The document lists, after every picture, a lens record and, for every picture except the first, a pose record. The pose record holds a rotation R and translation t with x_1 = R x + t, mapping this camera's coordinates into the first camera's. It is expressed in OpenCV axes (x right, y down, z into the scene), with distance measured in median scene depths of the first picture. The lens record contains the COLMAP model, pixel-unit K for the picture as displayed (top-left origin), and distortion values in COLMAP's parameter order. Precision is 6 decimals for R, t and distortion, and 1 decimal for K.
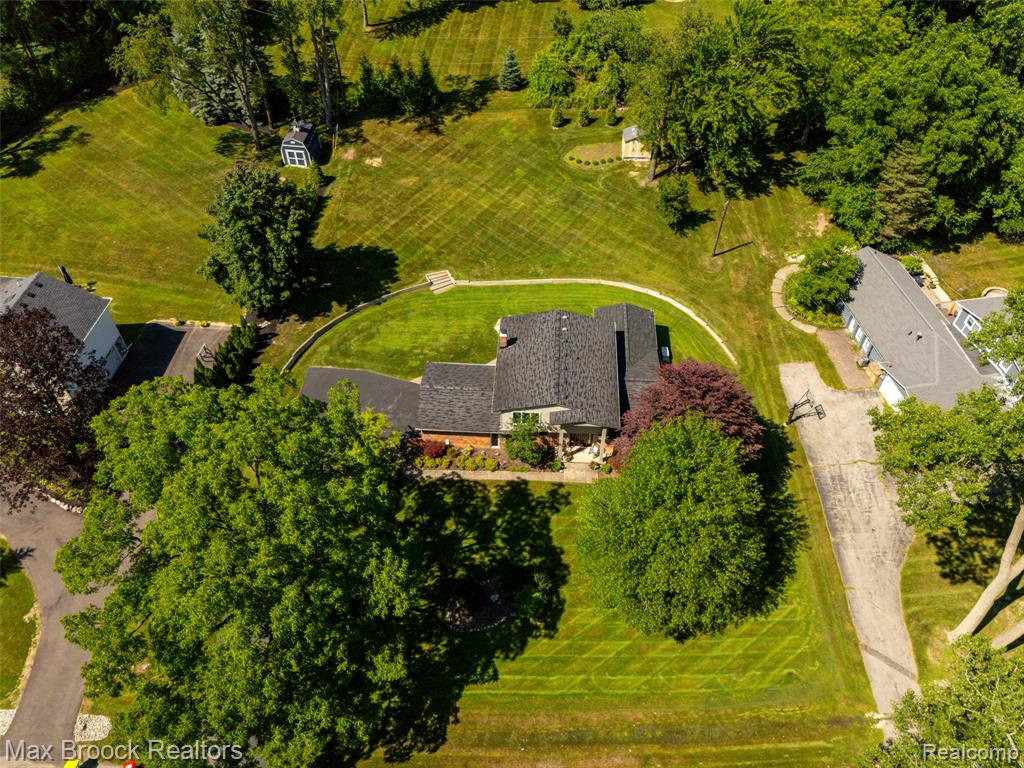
lens RADIAL K [[730.3, 0, 511.2], [0, 730.3, 359.2], [0, 0, 1]] dist [0.048601, -0.002353]
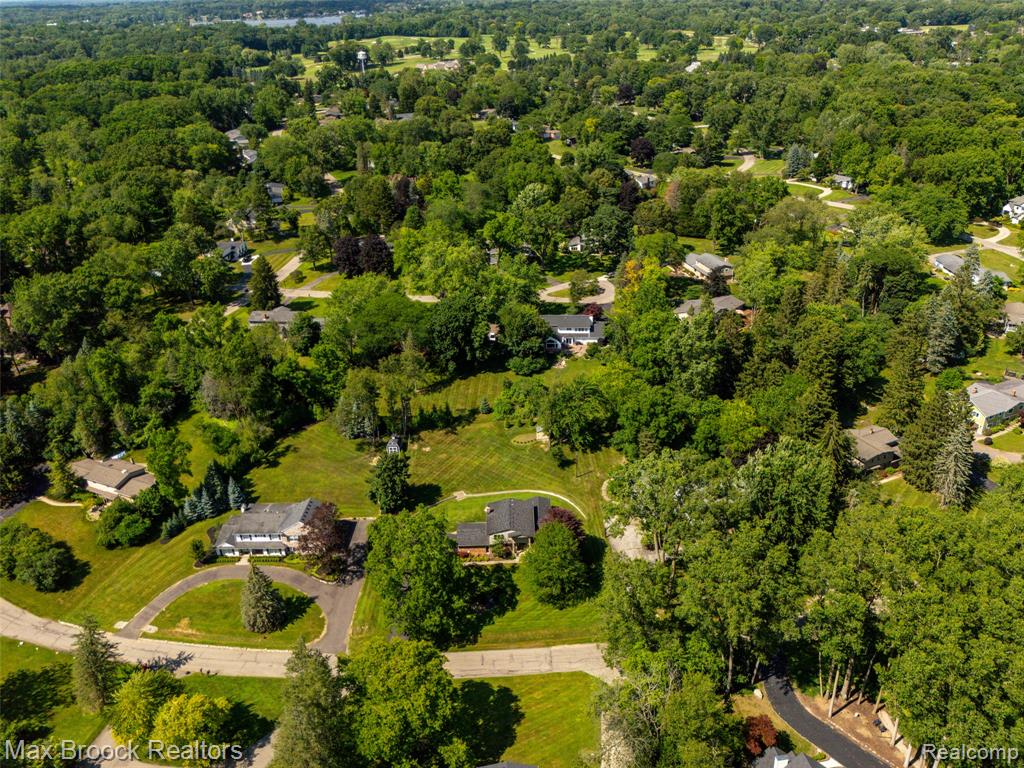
lens RADIAL K [[730.3, 0, 511.2], [0, 730.3, 359.2], [0, 0, 1]] dist [0.048601, -0.002353]
pose [[0.997103, -0.064400, 0.040469, -0.002669], [0.074958, 0.922248, -0.379262, 0.357163], [-0.012898, 0.381196, 0.924404, -1.214984]]
